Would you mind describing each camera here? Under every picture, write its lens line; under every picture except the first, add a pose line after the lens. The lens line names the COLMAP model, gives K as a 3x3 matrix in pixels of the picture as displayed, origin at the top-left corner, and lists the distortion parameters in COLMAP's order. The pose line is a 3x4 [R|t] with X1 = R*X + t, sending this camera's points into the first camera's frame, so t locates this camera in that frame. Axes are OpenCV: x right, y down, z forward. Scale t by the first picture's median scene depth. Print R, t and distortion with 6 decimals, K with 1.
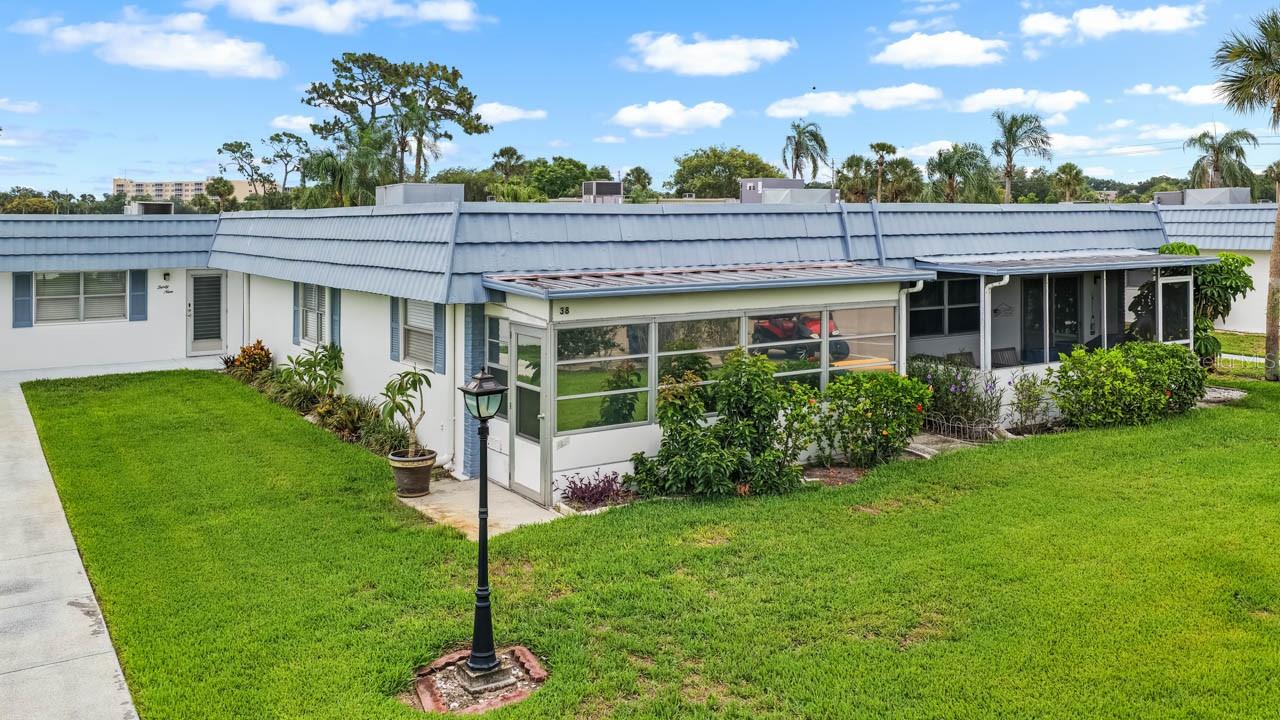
lens RADIAL K [[1037.9, 0, 637.8], [0, 1037.9, 306.0], [0, 0, 1]] dist [0.005711, 0.002330]
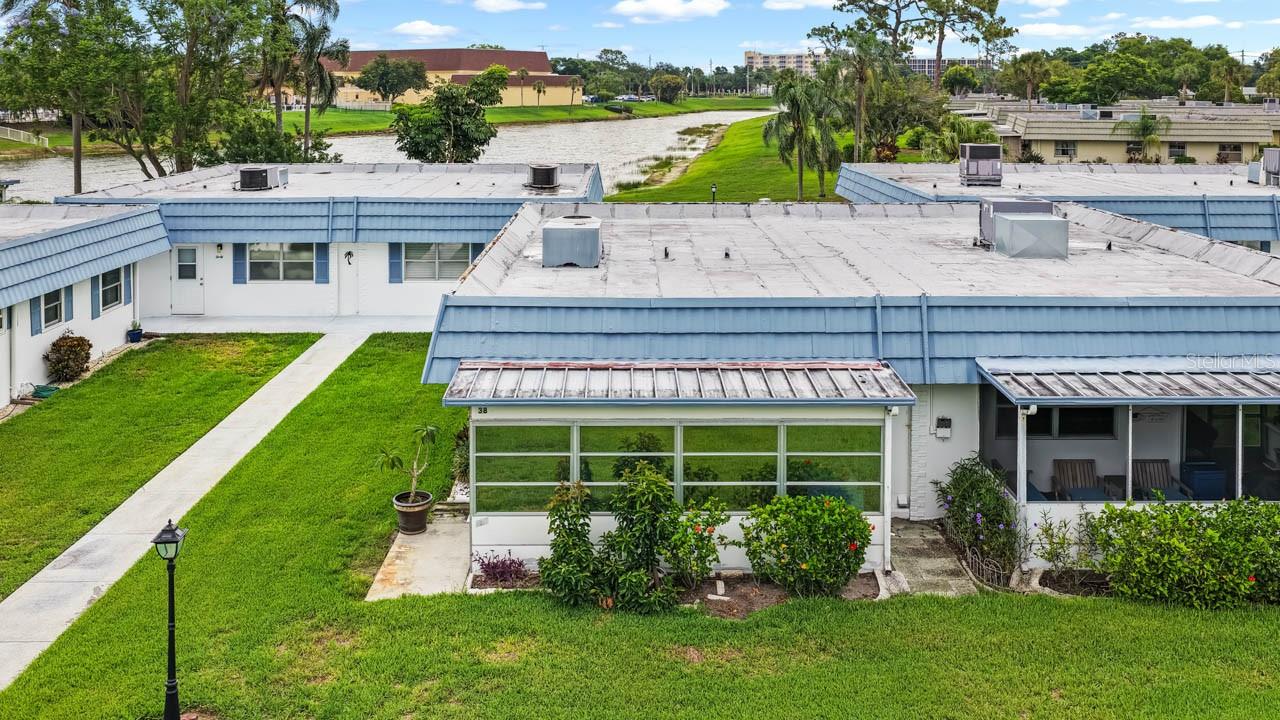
lens RADIAL K [[1055.9, 0, 667.8], [0, 1055.9, 220.0], [0, 0, 1]] dist [-0.009062, 0.003818]
pose [[0.859148, 0.072533, -0.506560, 0.515137], [-0.053241, 0.997201, 0.052488, -0.209946], [0.508949, -0.018125, 0.860606, 0.078774]]
